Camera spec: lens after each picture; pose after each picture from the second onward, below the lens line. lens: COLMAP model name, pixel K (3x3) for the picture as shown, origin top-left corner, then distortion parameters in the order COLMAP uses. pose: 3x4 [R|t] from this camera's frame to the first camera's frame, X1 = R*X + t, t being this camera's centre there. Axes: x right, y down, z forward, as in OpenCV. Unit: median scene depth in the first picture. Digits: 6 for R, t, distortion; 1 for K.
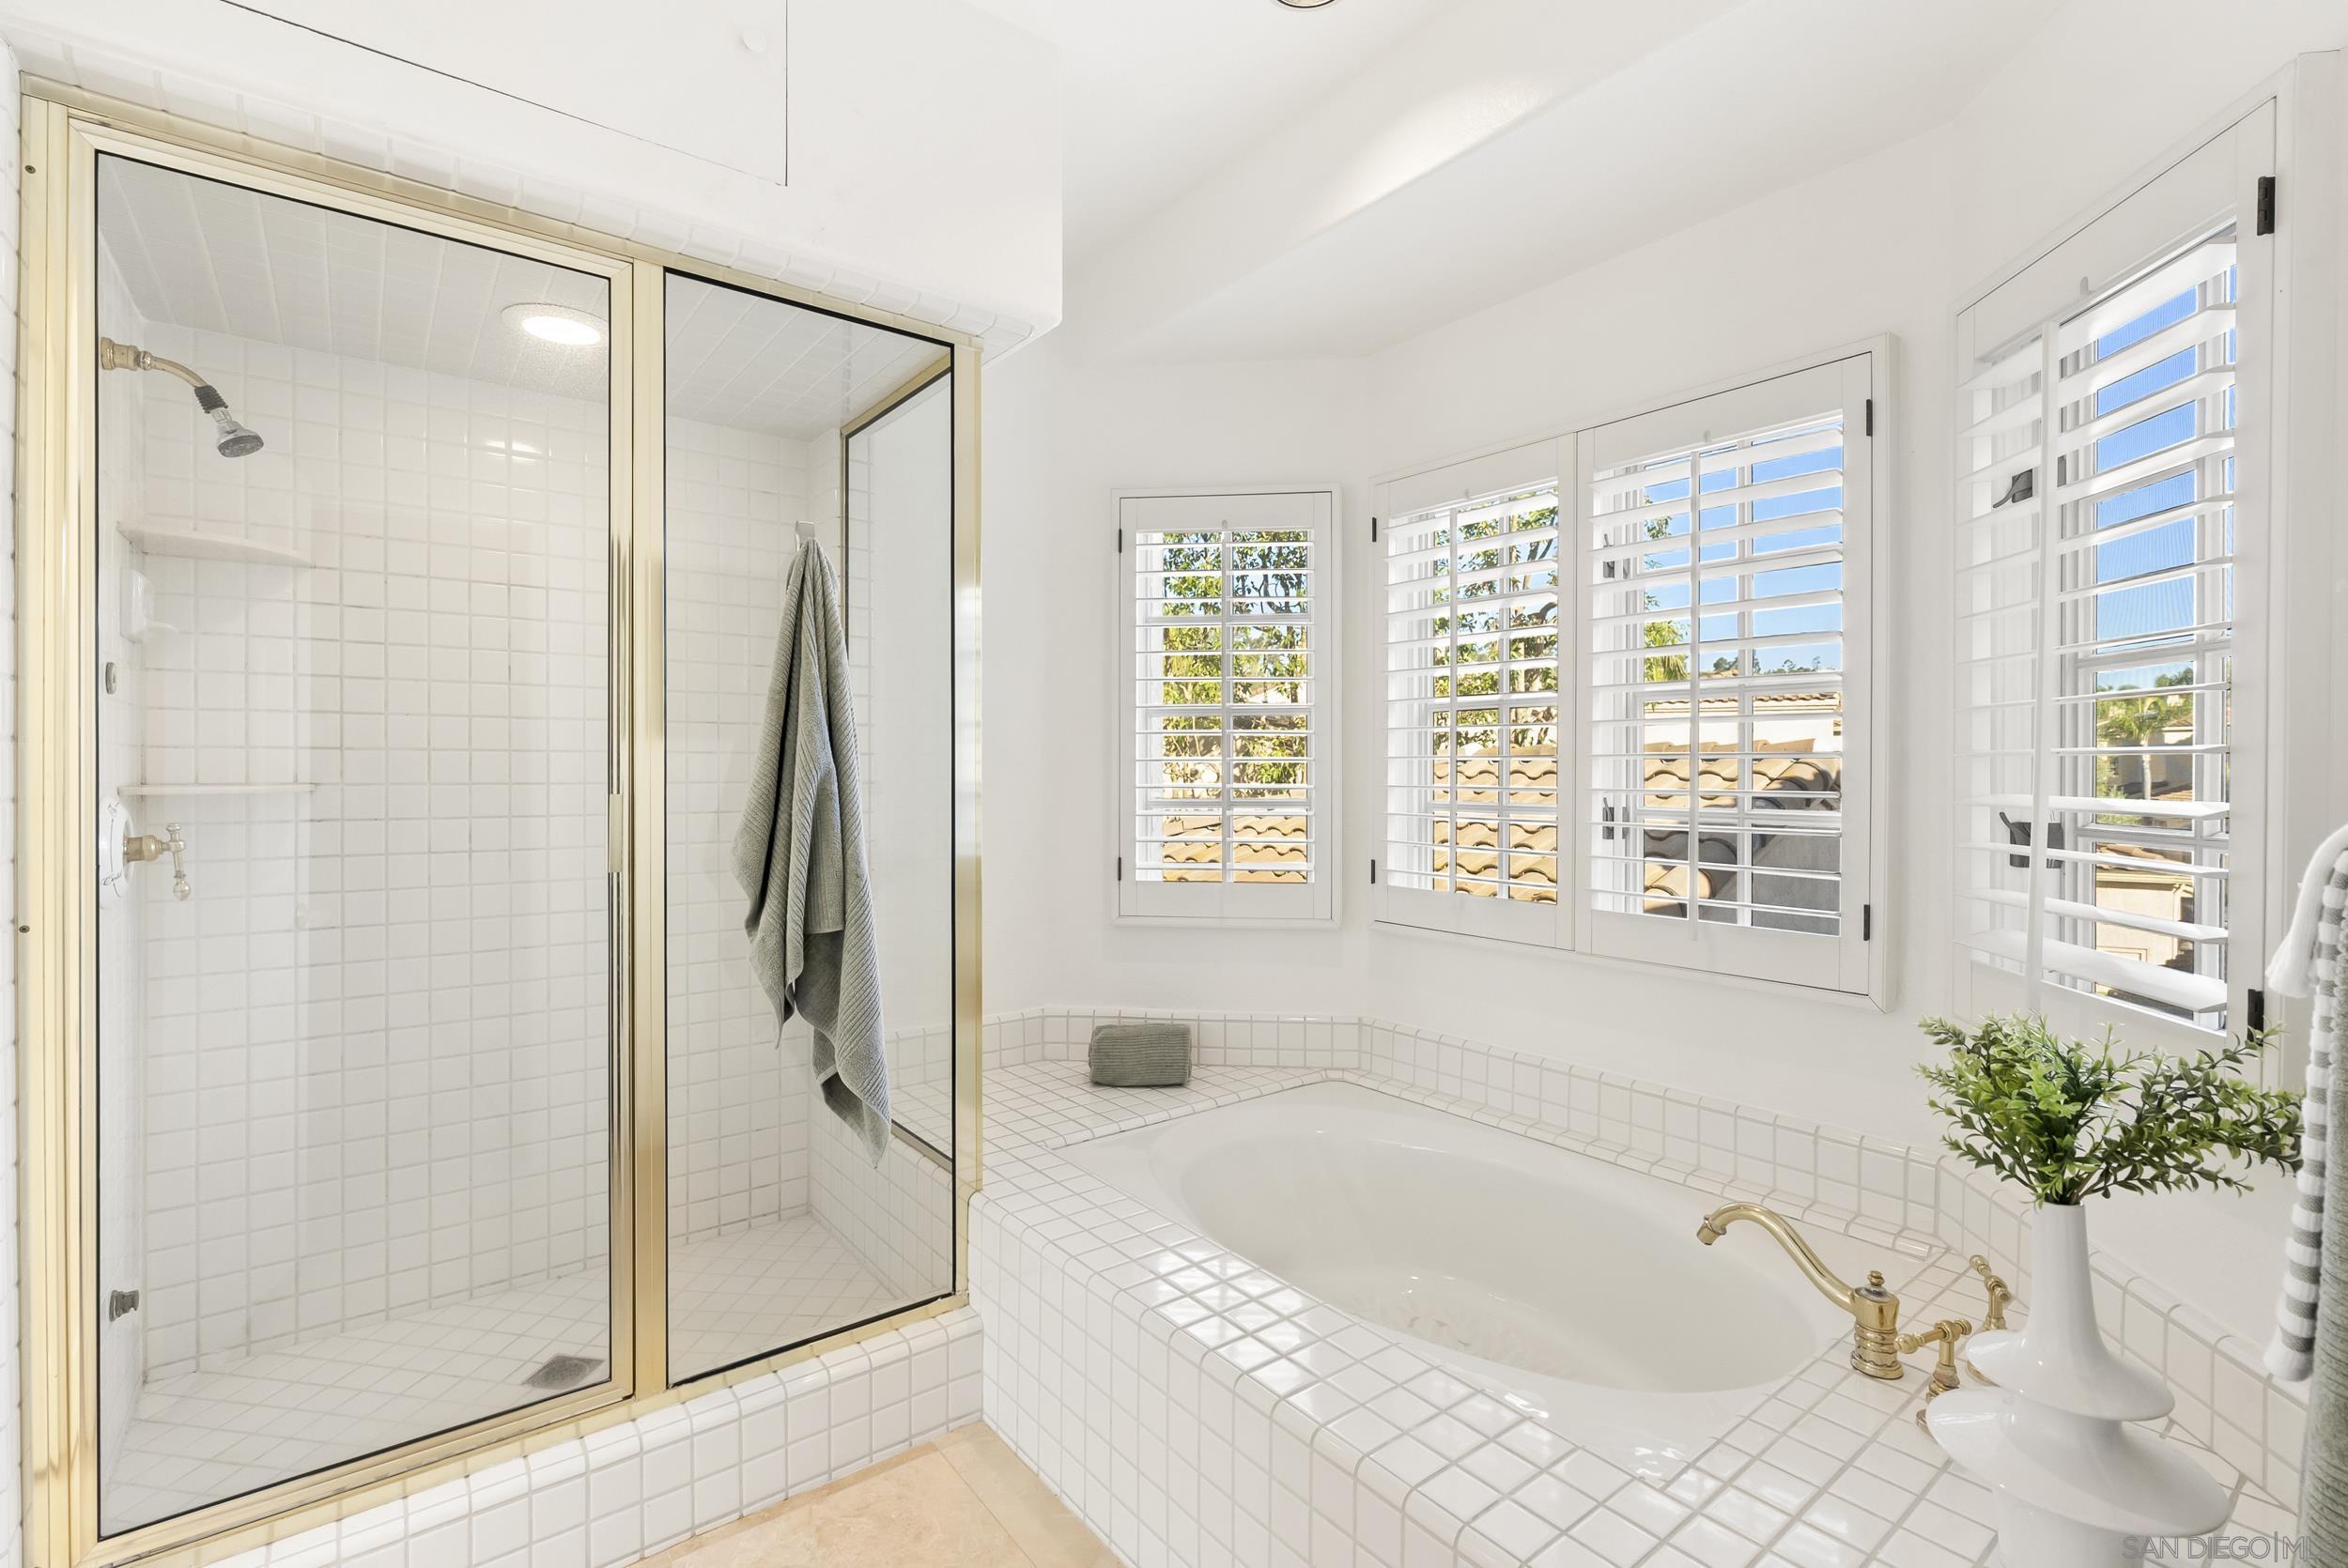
lens RADIAL K [[1072.7, 0, 1181.1], [0, 1072.7, 784.1], [0, 0, 1]] dist [-0.006018, 0.001610]
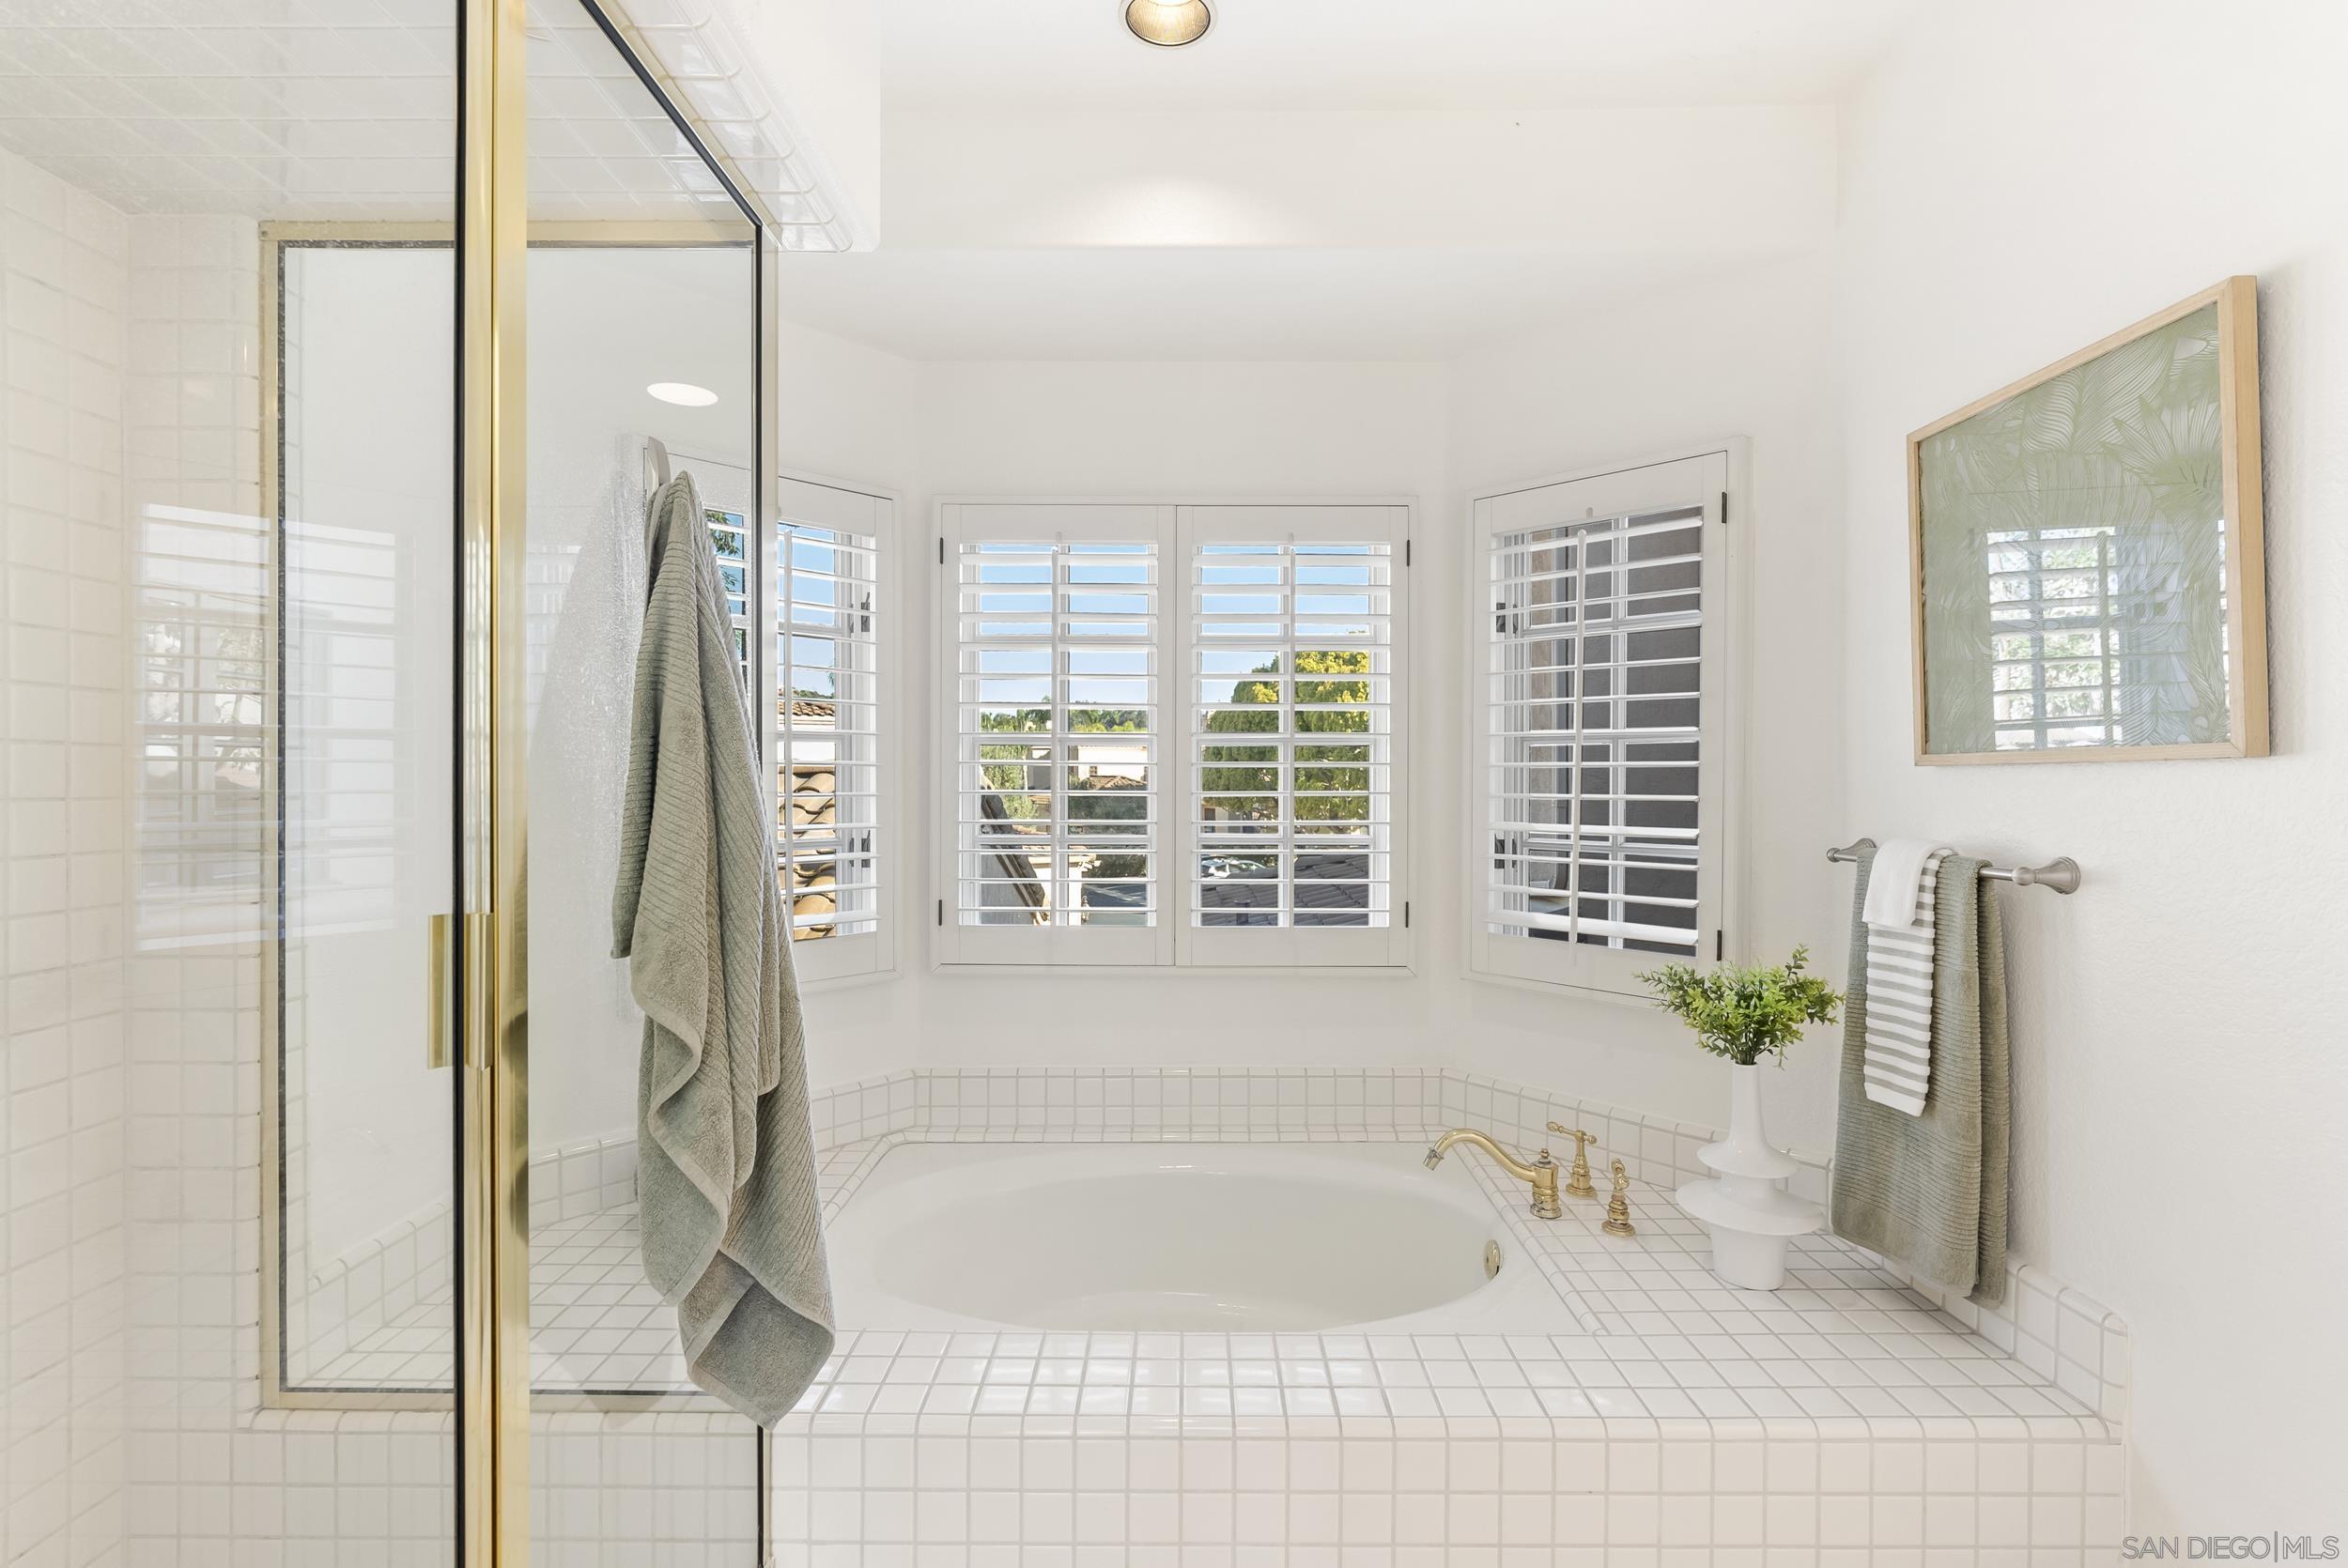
lens RADIAL K [[1072.7, 0, 1180.9], [0, 1072.7, 776.5], [0, 0, 1]] dist [-0.006018, 0.001610]
pose [[0.612189, 0.001340, 0.790711, -0.631648], [0.008677, 0.999927, -0.008412, -0.039433], [-0.790664, 0.012011, 0.612132, 0.366758]]
